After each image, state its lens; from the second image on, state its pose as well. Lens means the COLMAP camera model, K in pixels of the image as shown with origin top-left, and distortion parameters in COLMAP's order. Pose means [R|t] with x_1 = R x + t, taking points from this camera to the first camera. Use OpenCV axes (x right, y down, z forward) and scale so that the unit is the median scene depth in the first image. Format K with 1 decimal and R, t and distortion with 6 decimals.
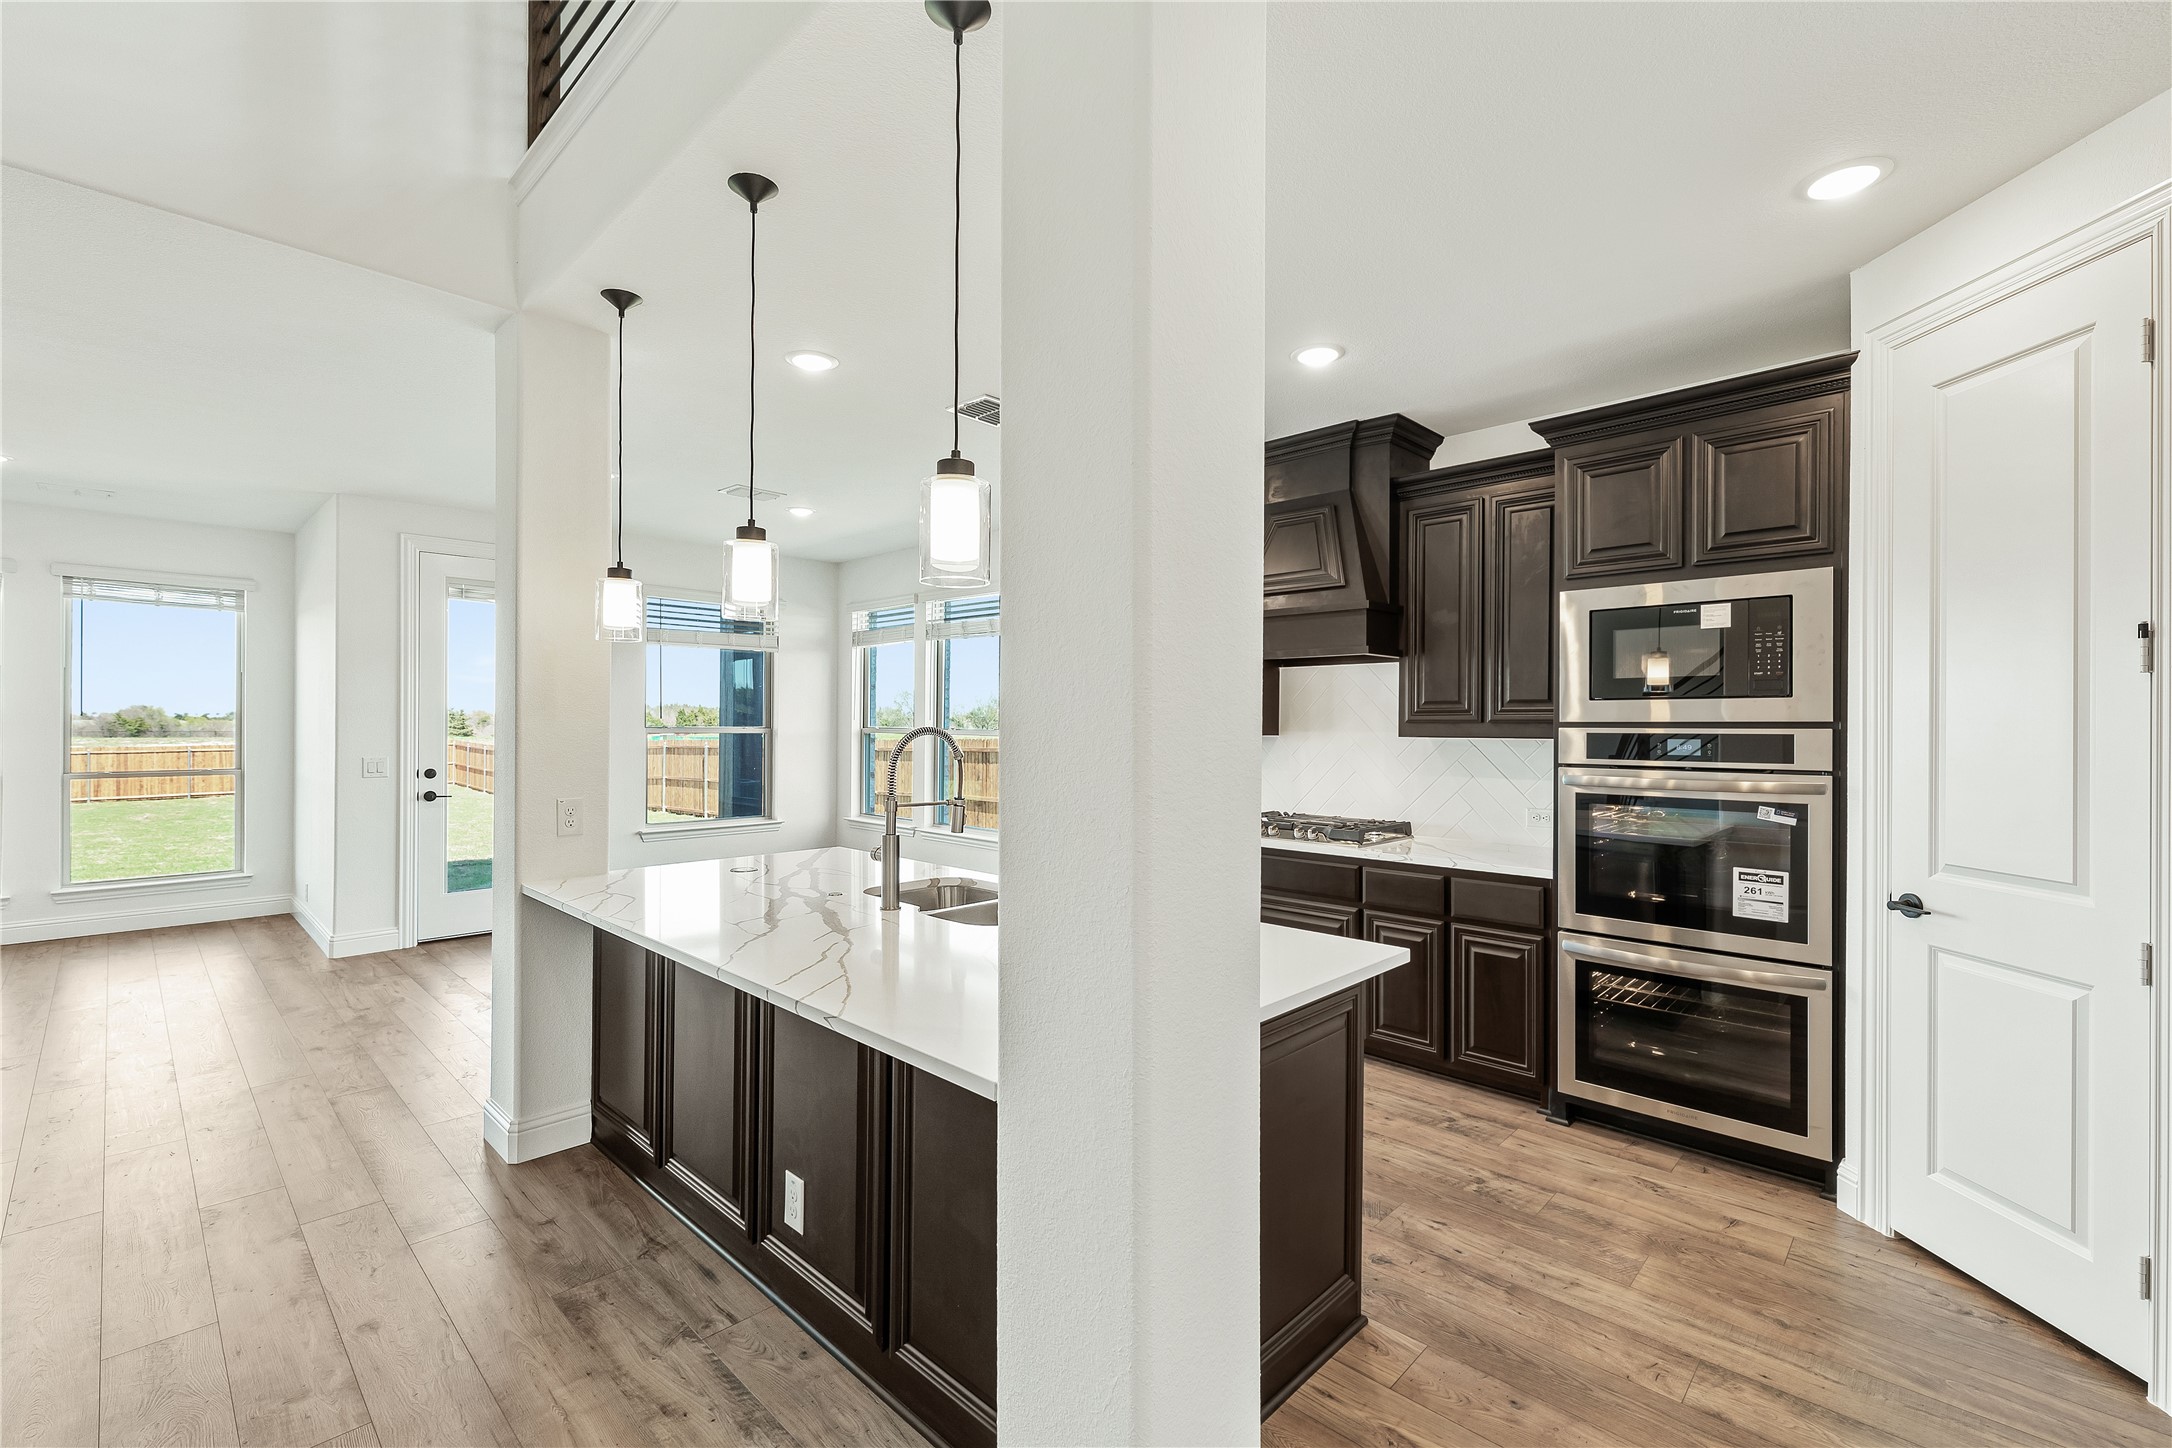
lens RADIAL K [[928.6, 0, 1119.8], [0, 928.6, 724.4], [0, 0, 1]] dist [-0.005365, 0.001053]
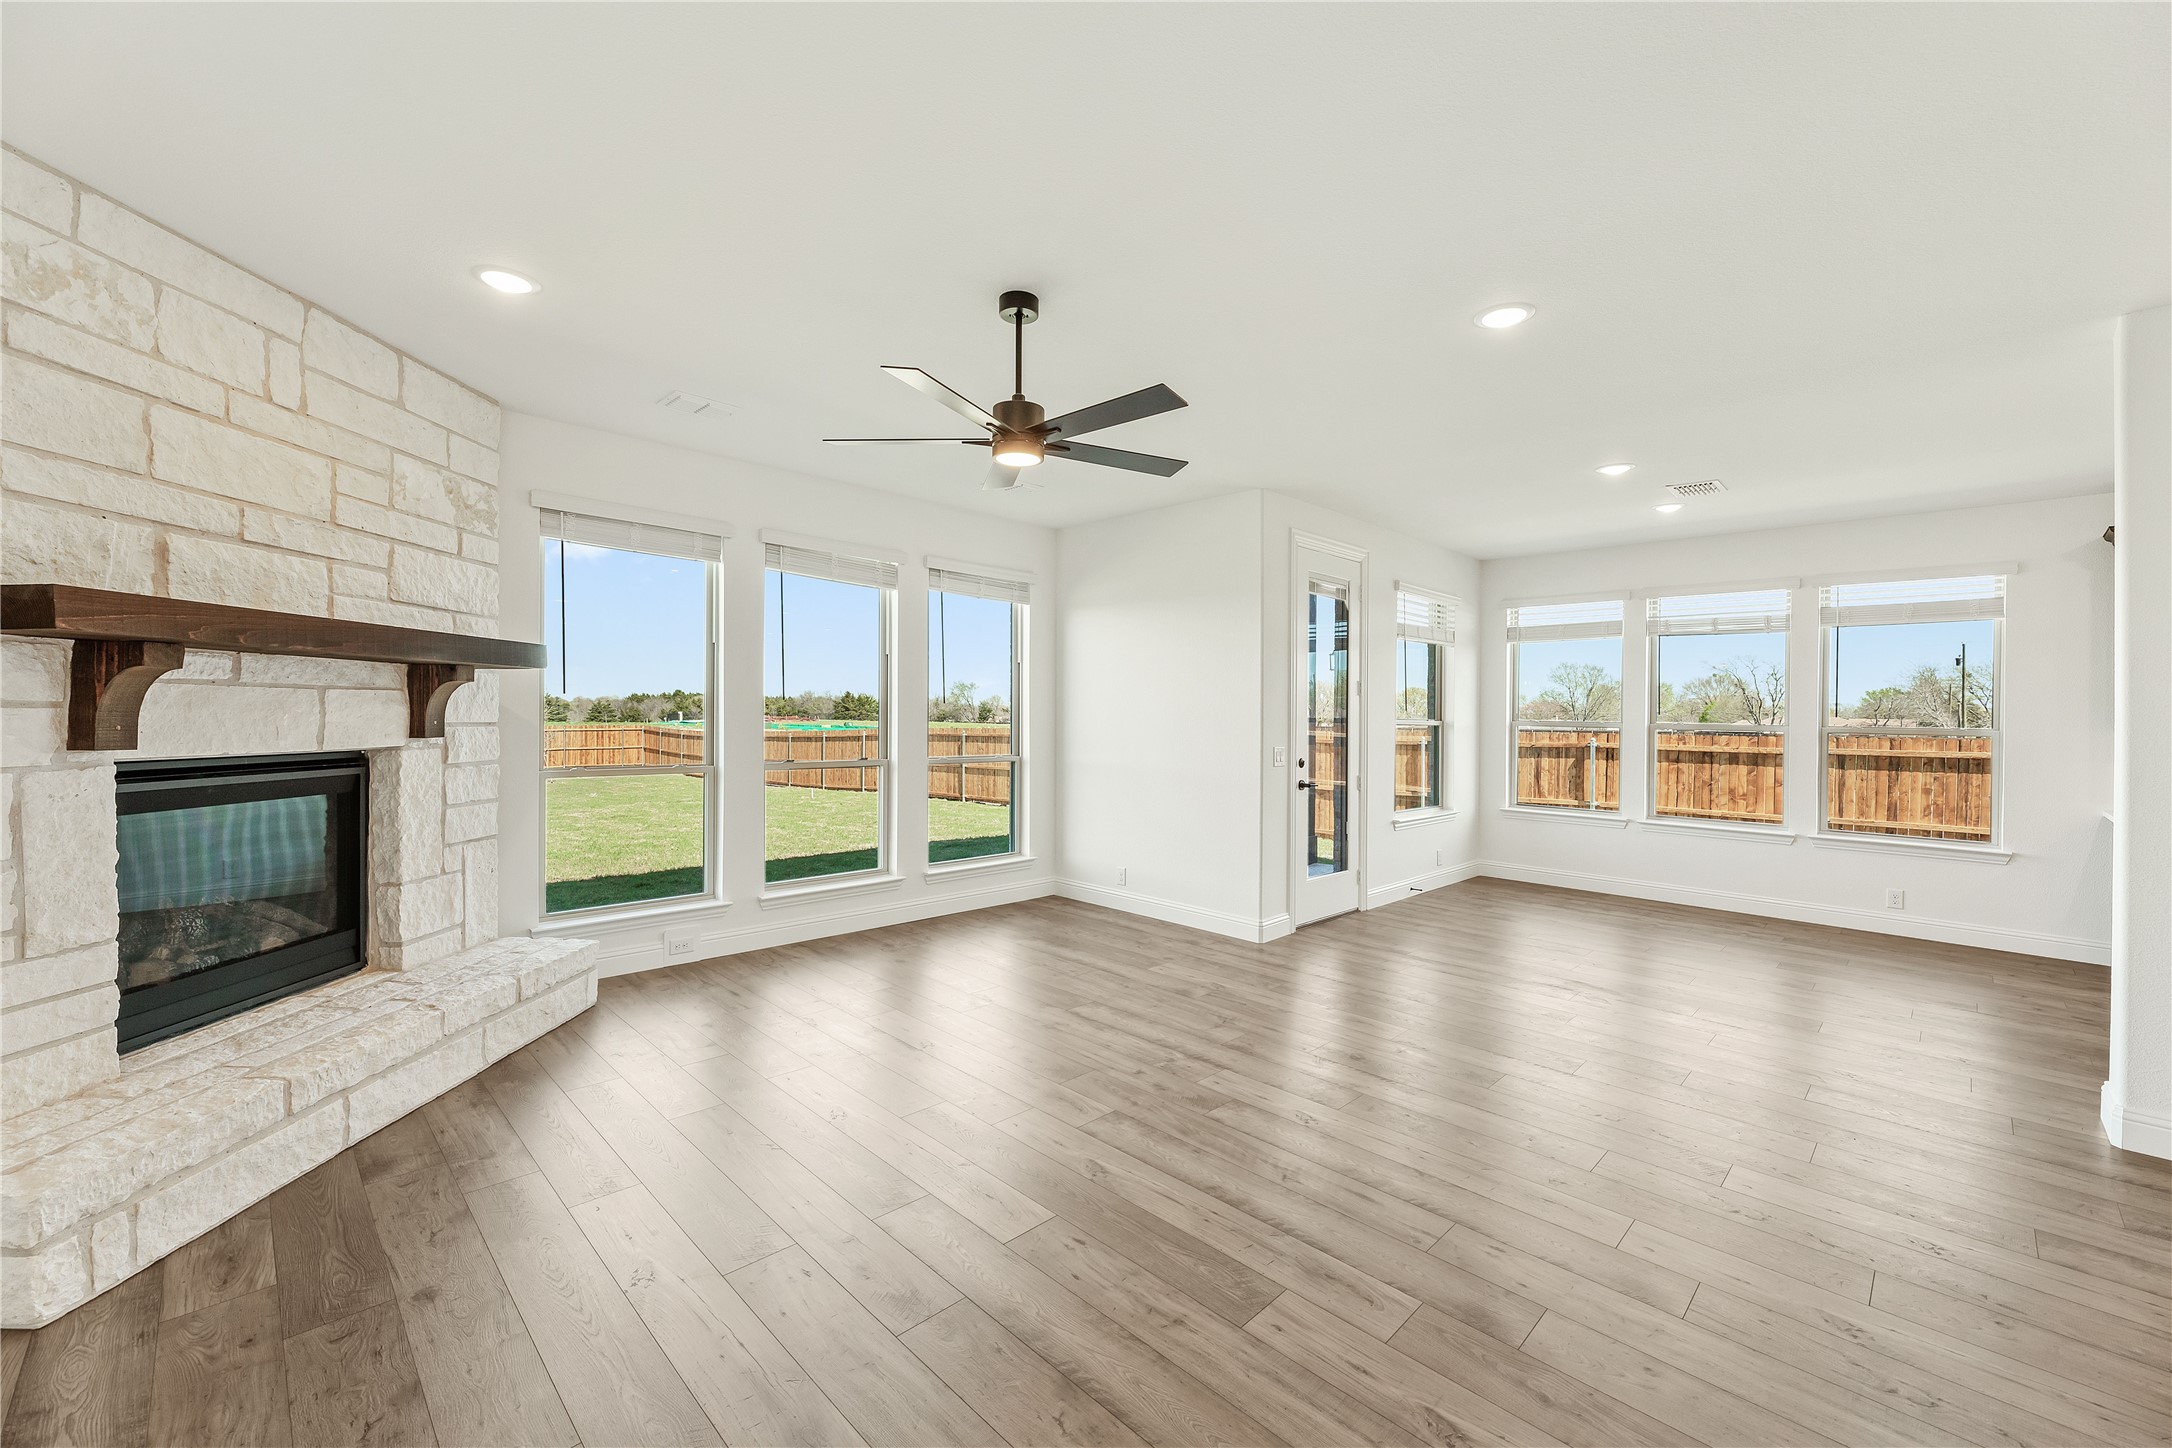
lens RADIAL K [[876.3, 0, 1099.9], [0, 876.3, 728.4], [0, 0, 1]] dist [0.003126, -0.000316]
pose [[0.999114, 0.008906, -0.041143, -0.907573], [-0.008291, 0.999852, 0.015099, 0.003009], [0.041271, -0.014745, 0.999039, 0.031193]]
